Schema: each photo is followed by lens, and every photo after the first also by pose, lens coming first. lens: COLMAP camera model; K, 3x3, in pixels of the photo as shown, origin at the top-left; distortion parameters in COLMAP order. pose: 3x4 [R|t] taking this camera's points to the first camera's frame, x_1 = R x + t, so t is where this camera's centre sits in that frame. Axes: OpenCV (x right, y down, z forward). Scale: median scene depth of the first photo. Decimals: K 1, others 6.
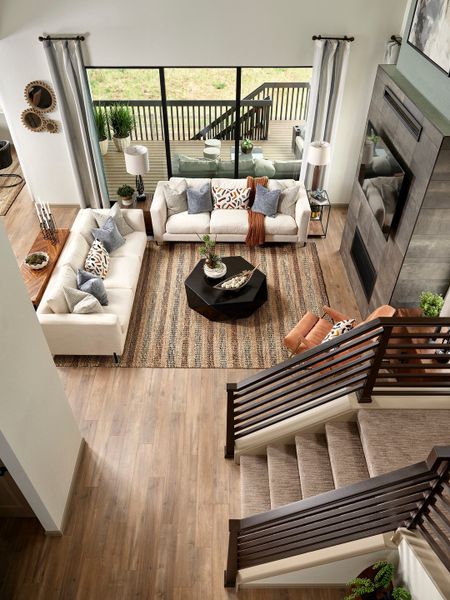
lens RADIAL K [[452.8, 0, 222.9], [0, 452.8, 298.9], [0, 0, 1]] dist [-0.002694, -0.003760]
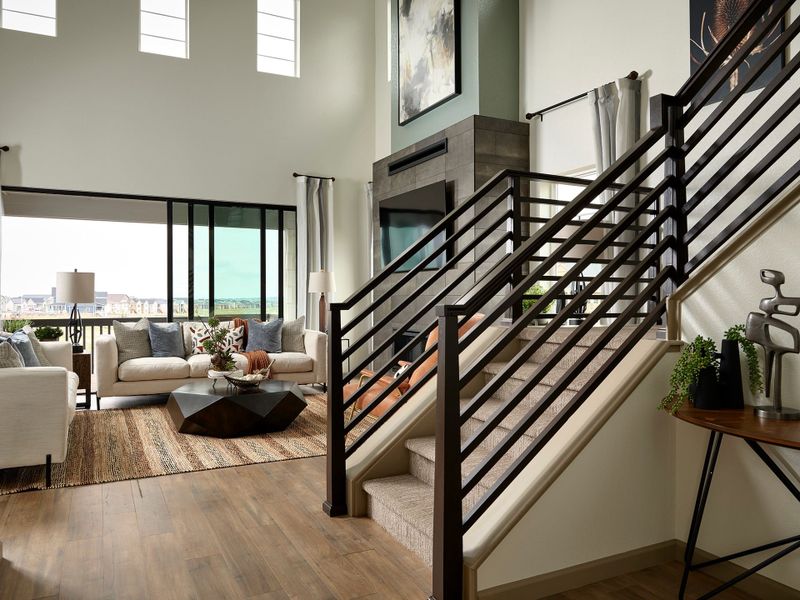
lens RADIAL K [[603.7, 0, 402.4], [0, 603.7, 304.8], [0, 0, 1]] dist [-0.002694, -0.003760]
pose [[0.894088, -0.010999, 0.447756, -0.221256], [0.304386, 0.748283, -0.589424, 0.585961], [-0.328565, 0.663288, 0.672379, 0.347753]]
